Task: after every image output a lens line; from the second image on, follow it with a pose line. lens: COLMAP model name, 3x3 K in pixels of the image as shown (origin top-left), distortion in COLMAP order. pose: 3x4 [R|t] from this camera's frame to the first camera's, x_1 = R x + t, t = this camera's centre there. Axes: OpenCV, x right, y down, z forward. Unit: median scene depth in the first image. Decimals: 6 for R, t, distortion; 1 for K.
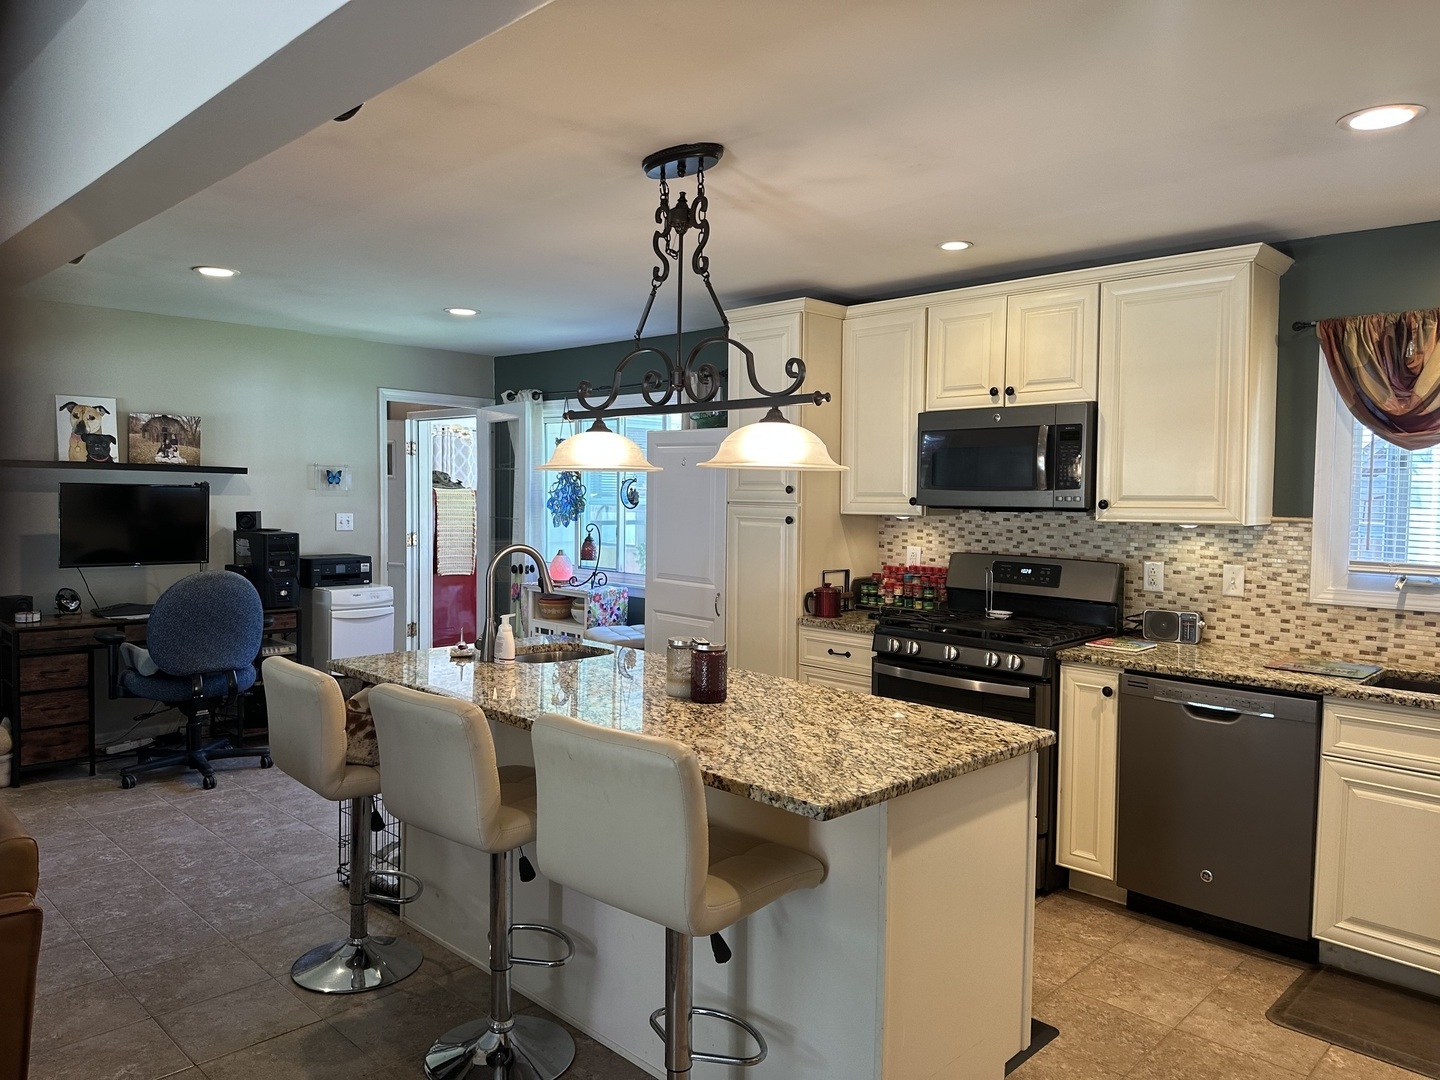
lens RADIAL K [[999.0, 0, 715.0], [0, 999.0, 534.2], [0, 0, 1]] dist [0.125647, -0.207601]
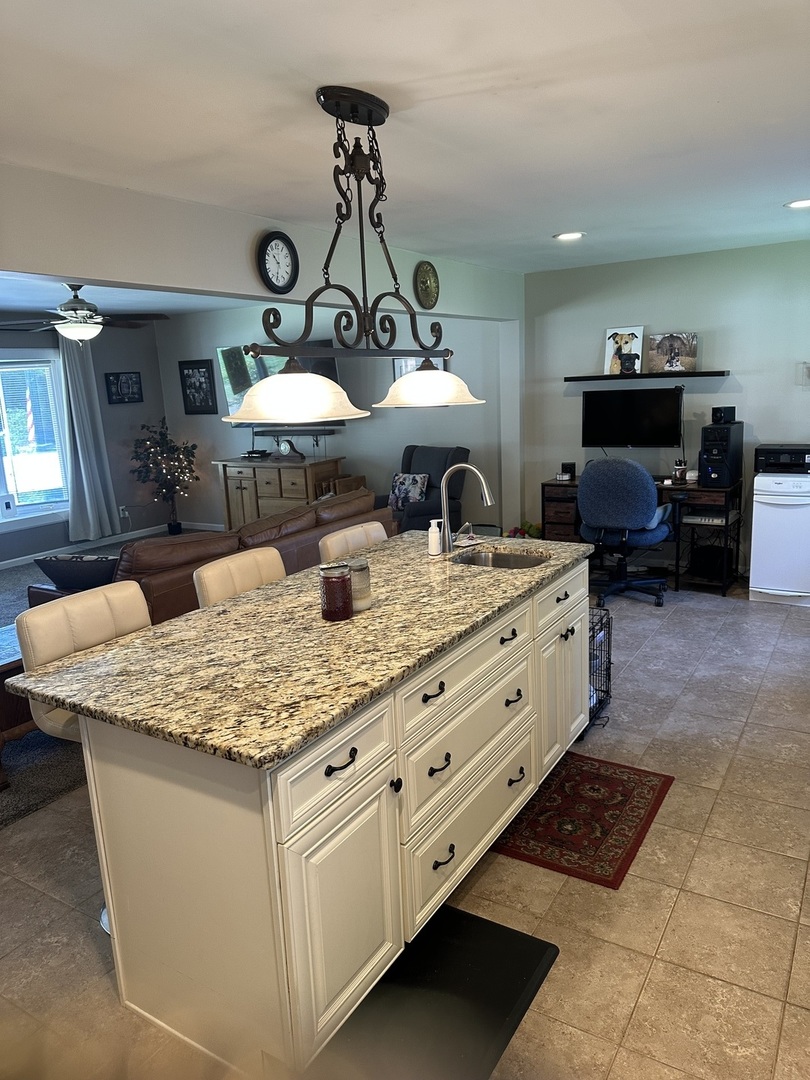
lens RADIAL K [[749.2, 0, 405.1], [0, 749.2, 543.7], [0, 0, 1]] dist [0.125647, -0.207601]
pose [[0.221658, 0.185020, -0.957411, 0.540995], [0.005715, 0.981571, 0.191012, -0.054653], [0.975108, -0.047811, 0.216515, 0.582585]]
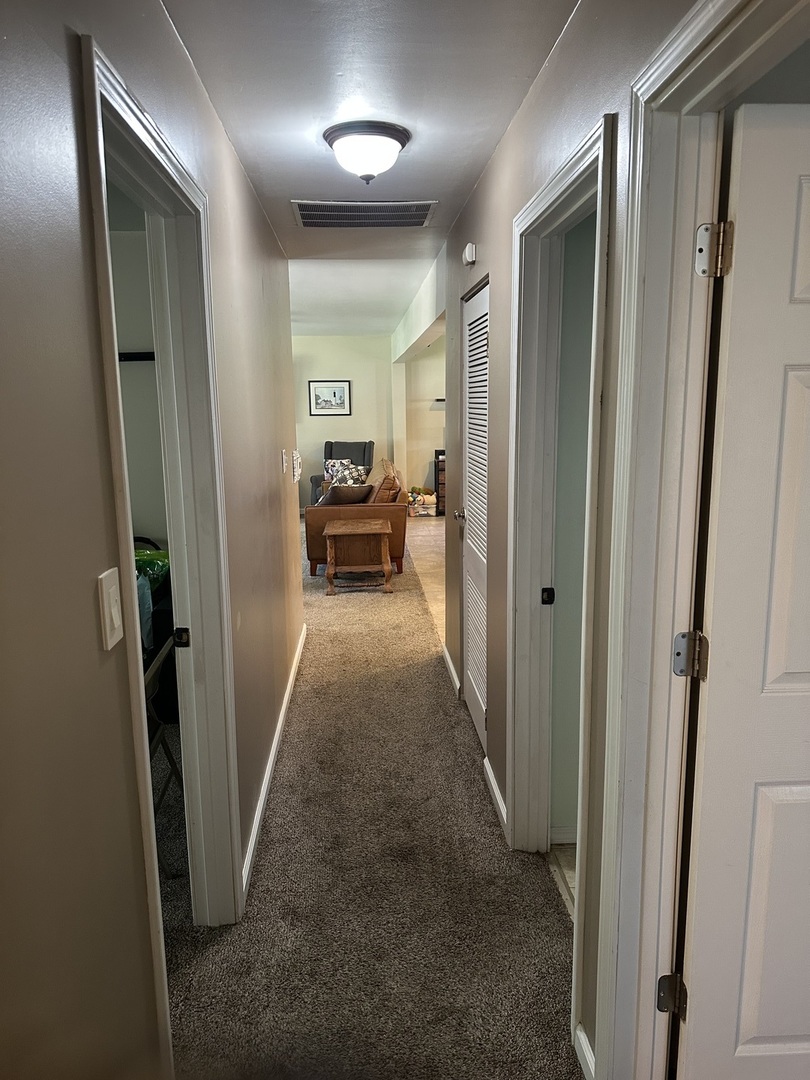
lens RADIAL K [[749.2, 0, 405.1], [0, 749.2, 543.7], [0, 0, 1]] dist [0.125647, -0.207601]
pose [[0.745289, 0.096719, -0.659689, 0.745242], [-0.005390, 0.990264, 0.139096, 0.038722], [0.666719, -0.100111, 0.738555, -0.727908]]
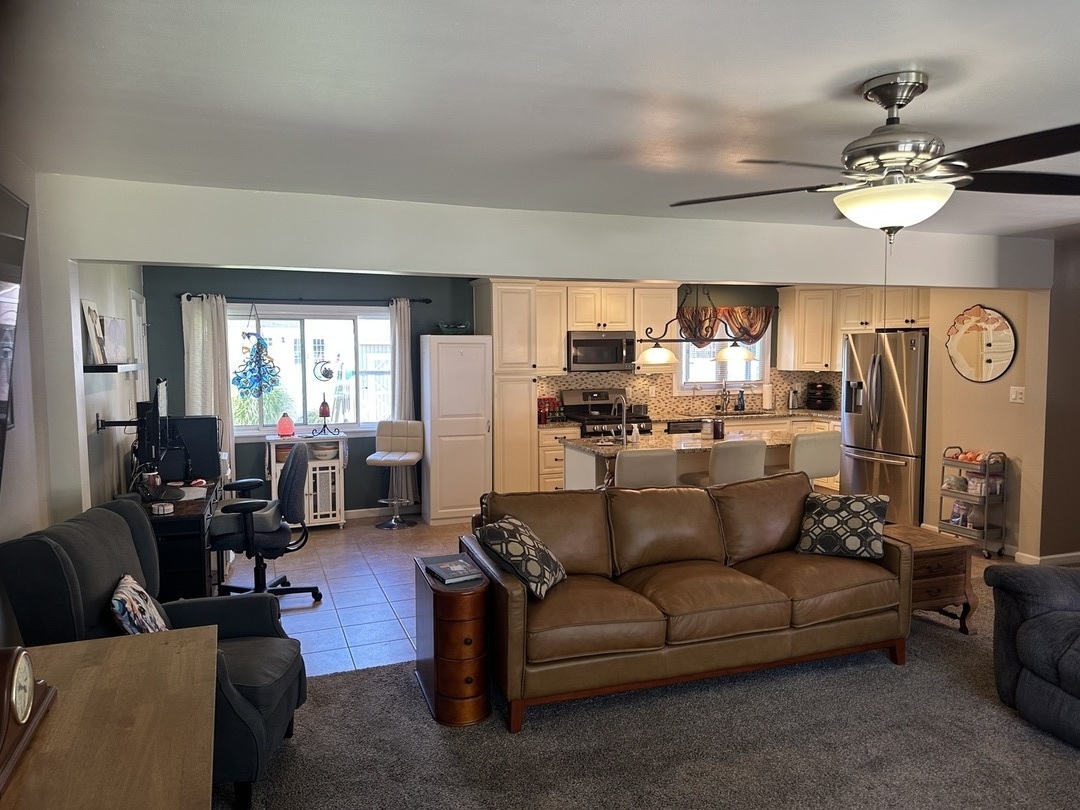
lens RADIAL K [[749.2, 0, 536.2], [0, 749.2, 400.7], [0, 0, 1]] dist [0.125647, -0.207601]
pose [[0.420375, -0.079632, 0.903849, -1.492907], [0.052310, 0.996612, 0.063476, -0.078698], [-0.905841, 0.020596, 0.423116, 0.348653]]
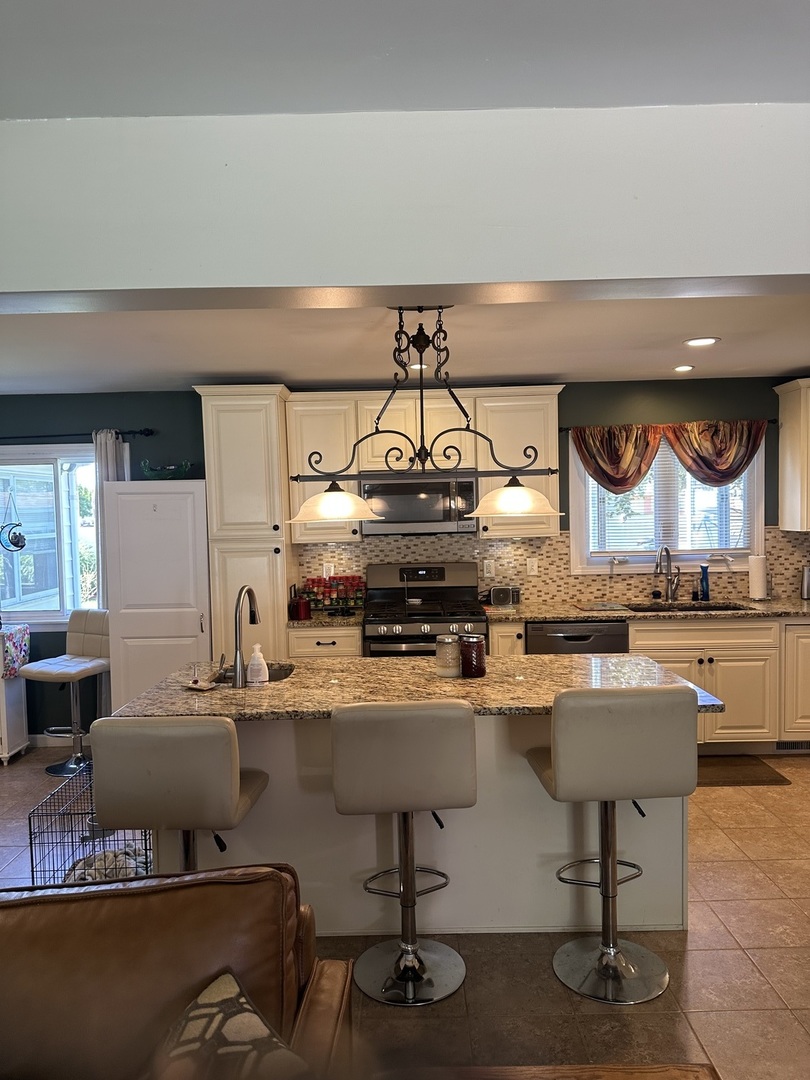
lens RADIAL K [[749.2, 0, 405.1], [0, 749.2, 543.7], [0, 0, 1]] dist [0.125647, -0.207601]
pose [[0.710420, -0.061468, 0.701088, -0.548605], [0.064265, 0.997683, 0.022352, -0.037642], [-0.700837, 0.029176, 0.712724, 0.182142]]
